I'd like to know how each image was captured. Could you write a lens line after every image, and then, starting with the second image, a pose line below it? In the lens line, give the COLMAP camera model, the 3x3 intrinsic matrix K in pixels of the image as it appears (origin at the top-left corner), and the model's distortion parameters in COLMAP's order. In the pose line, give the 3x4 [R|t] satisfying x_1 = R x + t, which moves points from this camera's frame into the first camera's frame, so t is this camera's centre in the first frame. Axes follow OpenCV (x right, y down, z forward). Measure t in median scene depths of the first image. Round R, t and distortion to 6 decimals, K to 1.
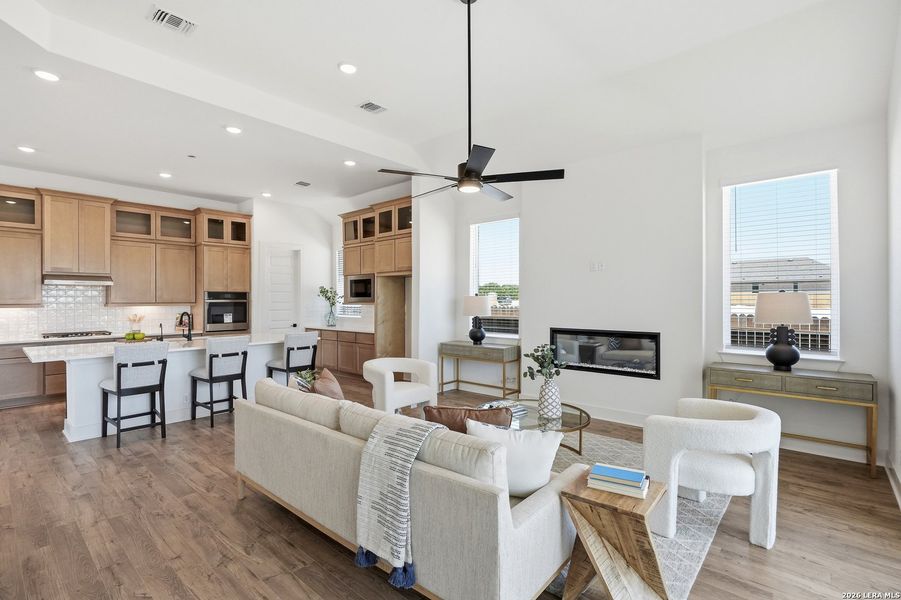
lens RADIAL K [[417.5, 0, 453.1], [0, 417.5, 295.9], [0, 0, 1]] dist [-0.008225, 0.002134]
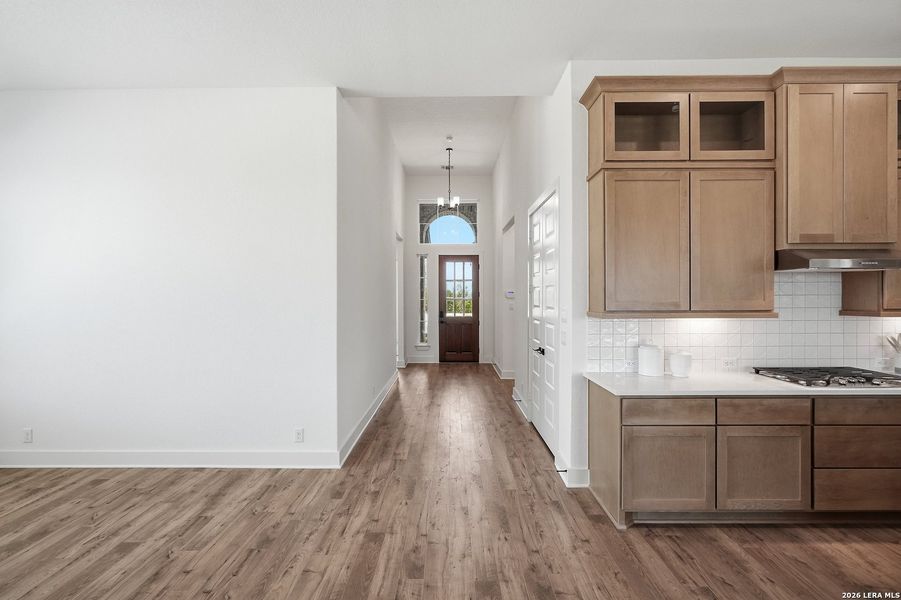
lens RADIAL K [[417.5, 0, 447.8], [0, 417.5, 297.1], [0, 0, 1]] dist [-0.008225, 0.002134]
pose [[0.649868, -0.001199, -0.760046, -0.748994], [0.003452, 0.999993, 0.001374, 0.001361], [0.760039, -0.003517, 0.649868, 0.331693]]
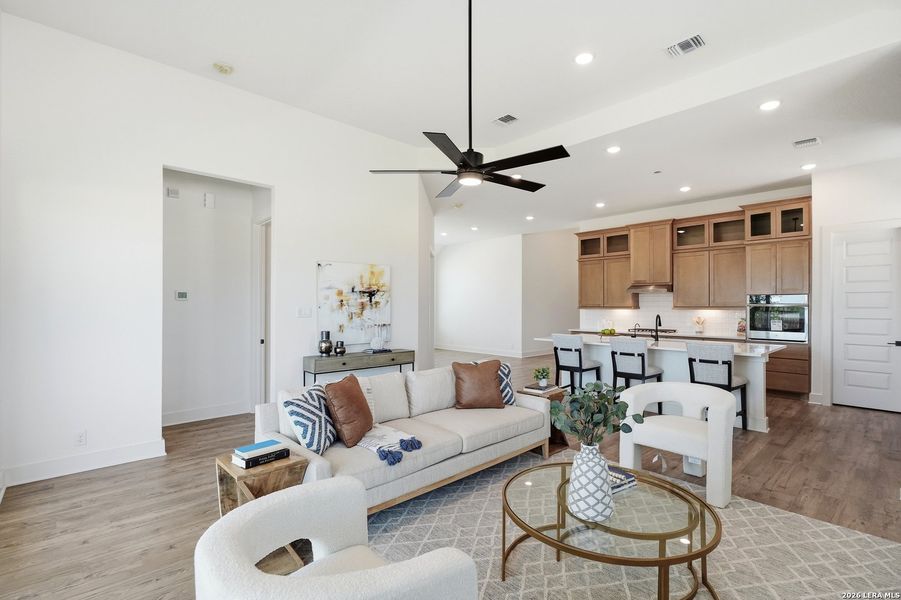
lens RADIAL K [[417.5, 0, 450.6], [0, 417.5, 296.8], [0, 0, 1]] dist [-0.008225, 0.002134]
pose [[-0.100369, -0.016716, -0.994810, 0.407163], [0.005880, 0.999831, -0.017393, 0.005980], [0.994933, -0.007595, -0.100254, 0.456462]]
